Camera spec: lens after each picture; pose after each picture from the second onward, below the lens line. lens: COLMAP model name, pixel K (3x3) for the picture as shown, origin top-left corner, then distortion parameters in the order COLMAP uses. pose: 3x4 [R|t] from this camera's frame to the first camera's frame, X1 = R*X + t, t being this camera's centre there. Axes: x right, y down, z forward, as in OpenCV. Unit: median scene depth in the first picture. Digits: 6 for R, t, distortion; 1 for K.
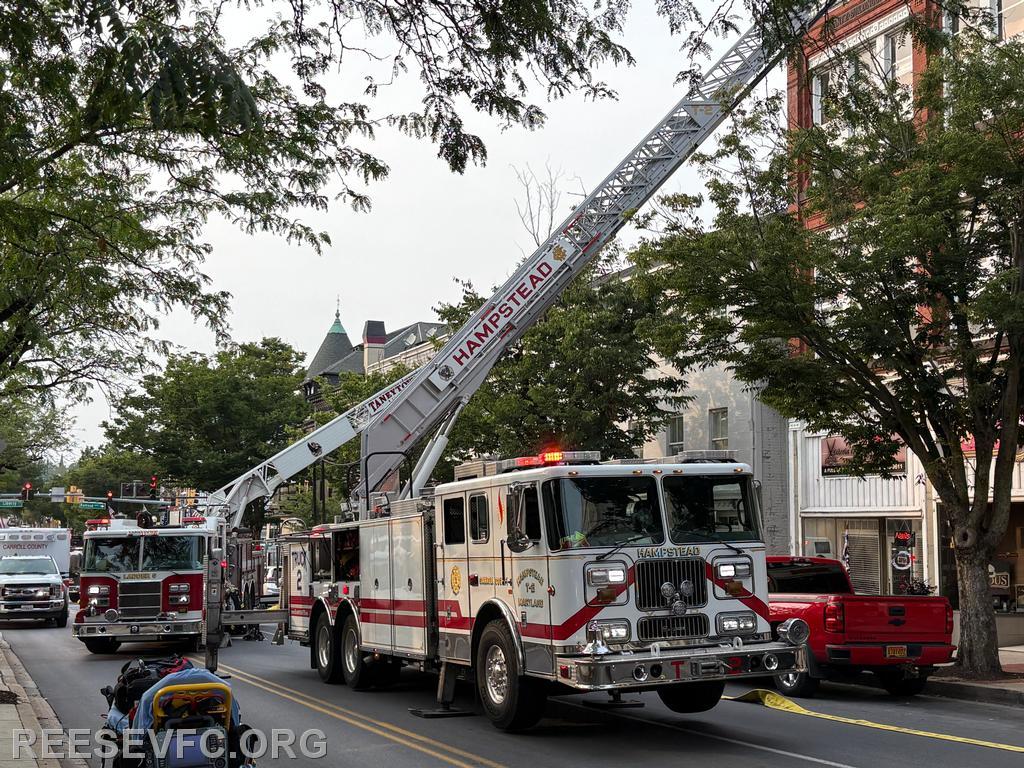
lens RADIAL K [[1390.2, 0, 512.0], [0, 1390.2, 385.9], [0, 0, 1]] dist [0.024140, 0.000000]
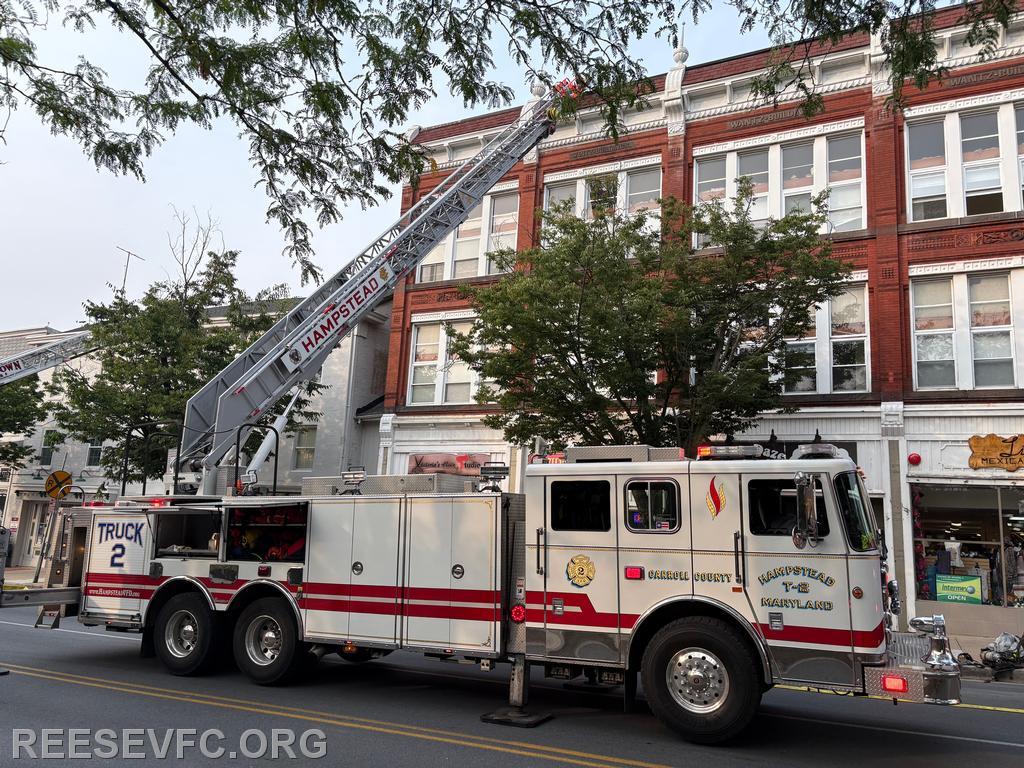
lens RADIAL K [[779.0, 0, 510.9], [0, 779.0, 388.1], [0, 0, 1]] dist [0.012221, -0.010764]
pose [[0.745048, 0.159569, 0.647643, -0.300094], [-0.118261, 0.987181, -0.107179, 0.057199], [-0.656443, 0.003263, 0.754368, 0.452488]]
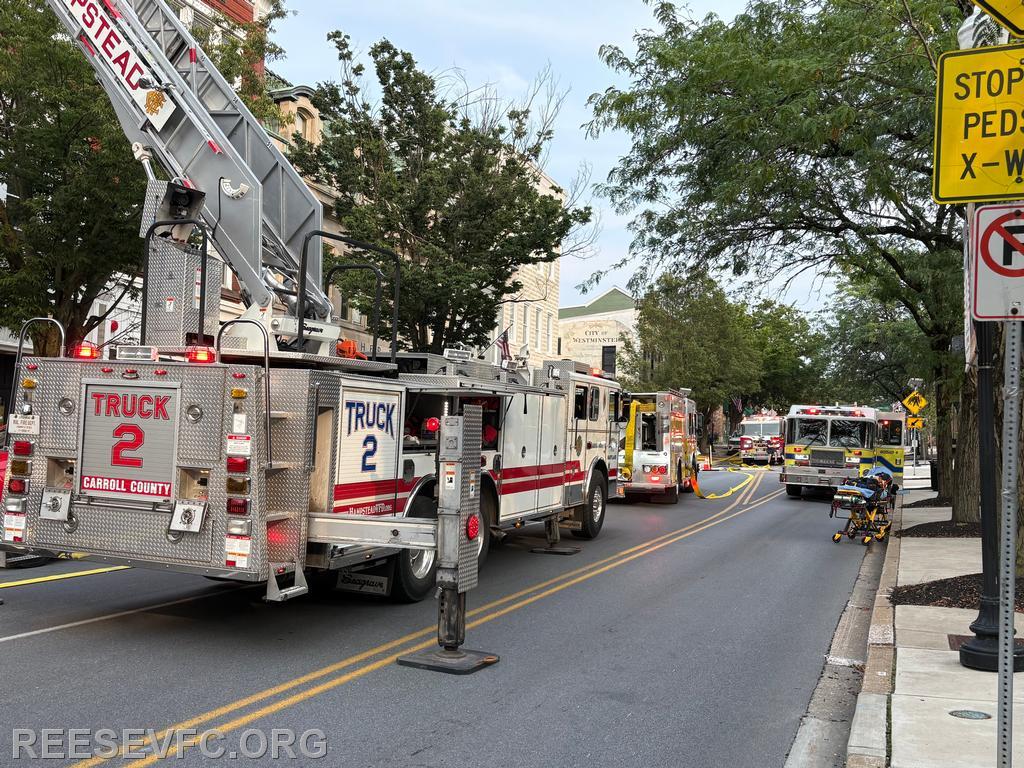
lens RADIAL K [[989.4, 0, 512.6], [0, 989.4, 386.1], [0, 0, 1]] dist [0.008723, 0.000000]
pose [[-0.732687, 0.045634, 0.679034, -0.458870], [-0.081839, 0.984601, -0.154475, 0.166931], [-0.675627, -0.168754, -0.717670, 1.229890]]
